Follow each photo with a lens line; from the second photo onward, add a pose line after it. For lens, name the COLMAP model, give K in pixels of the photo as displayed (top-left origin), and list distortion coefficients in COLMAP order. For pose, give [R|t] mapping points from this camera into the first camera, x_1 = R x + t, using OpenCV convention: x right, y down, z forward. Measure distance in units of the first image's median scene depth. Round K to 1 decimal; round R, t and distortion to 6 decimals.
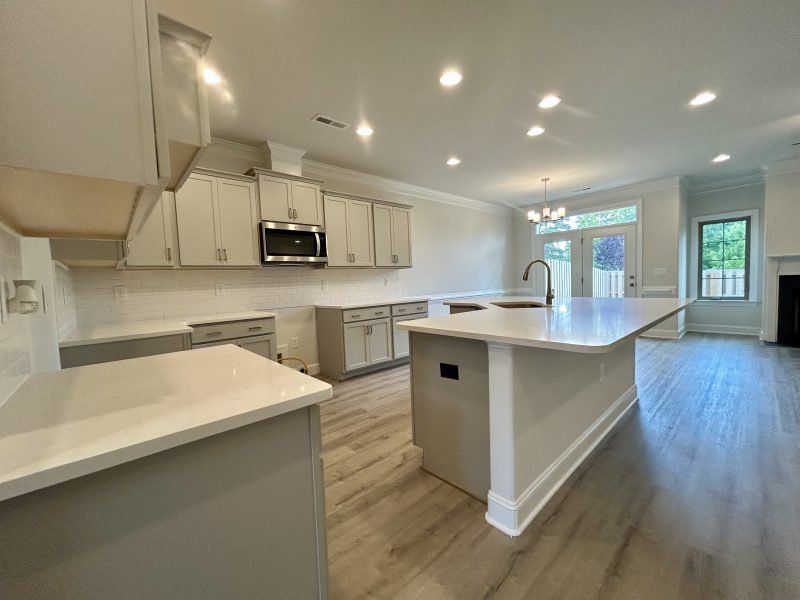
lens RADIAL K [[321.5, 0, 397.8], [0, 321.5, 299.3], [0, 0, 1]] dist [0.000305, 0.000649]
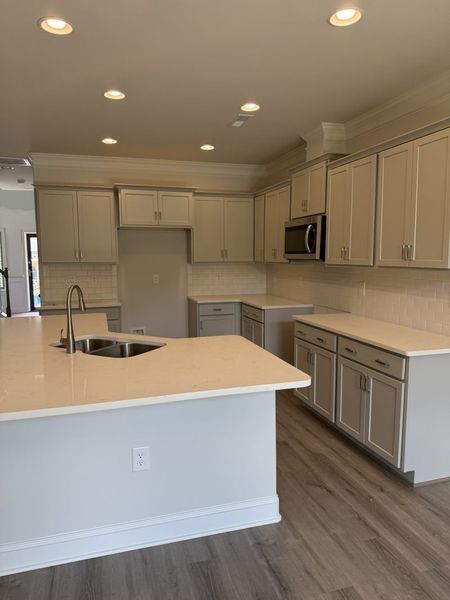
lens RADIAL K [[420.3, 0, 225.1], [0, 420.3, 302.5], [0, 0, 1]] dist [0.105538, -0.165624]
pose [[-0.429054, 0.145162, -0.891539, 0.769166], [-0.028807, 0.984301, 0.174129, -0.172833], [0.902820, 0.100393, -0.418136, 1.146540]]
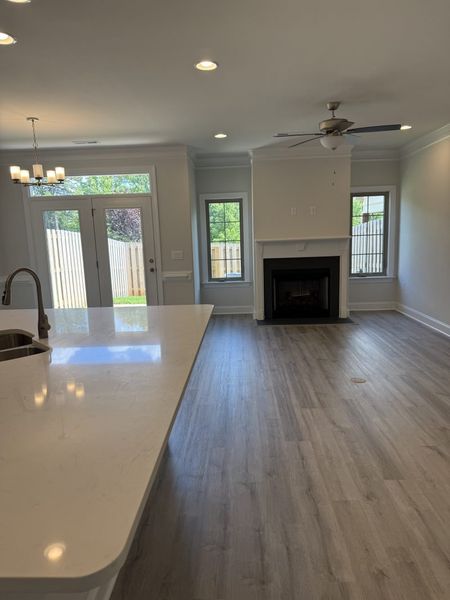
lens RADIAL K [[420.3, 0, 225.1], [0, 420.3, 302.5], [0, 0, 1]] dist [0.105538, -0.165624]
pose [[0.695556, -0.101244, 0.711303, 0.092862], [0.047385, 0.994330, 0.095194, -0.079626], [-0.716908, -0.032508, 0.696410, 0.124529]]
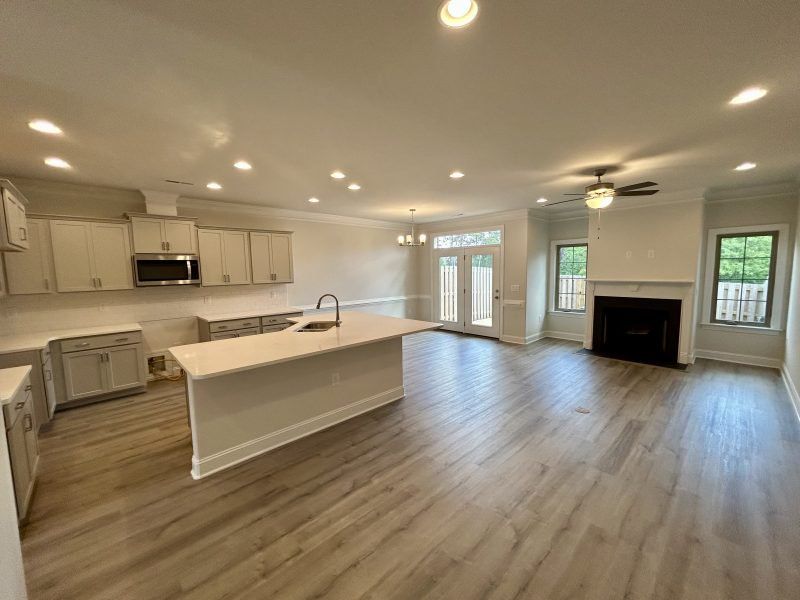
lens RADIAL K [[321.5, 0, 397.8], [0, 321.5, 299.3], [0, 0, 1]] dist [0.000305, 0.000649]
pose [[0.999571, 0.018862, 0.022418, 0.479766], [-0.019708, 0.999077, 0.038163, -0.108327], [-0.021677, -0.038589, 0.999020, -0.243606]]
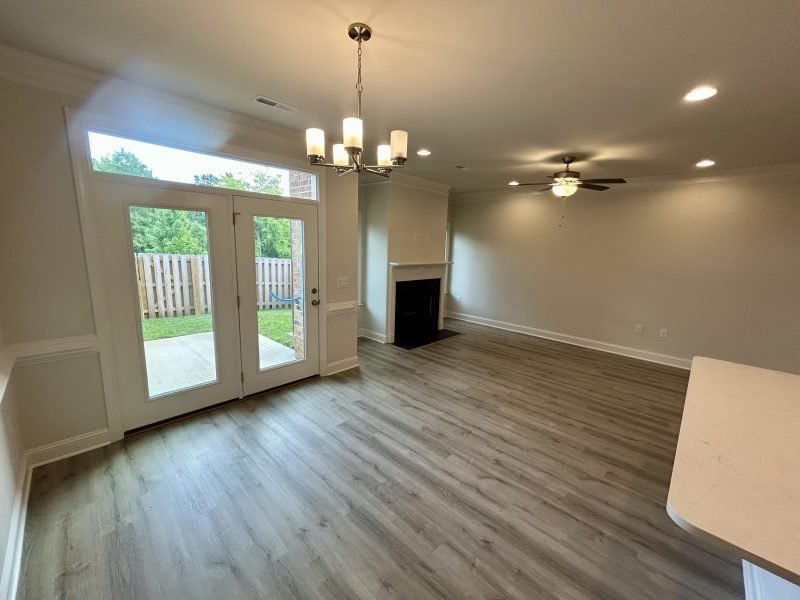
lens RADIAL K [[321.5, 0, 397.8], [0, 321.5, 299.3], [0, 0, 1]] dist [0.000305, 0.000649]
pose [[-0.062941, -0.133571, 0.989039, 0.131852], [0.027851, 0.990382, 0.135525, -0.188831], [-0.997629, 0.036076, -0.058615, 1.238911]]
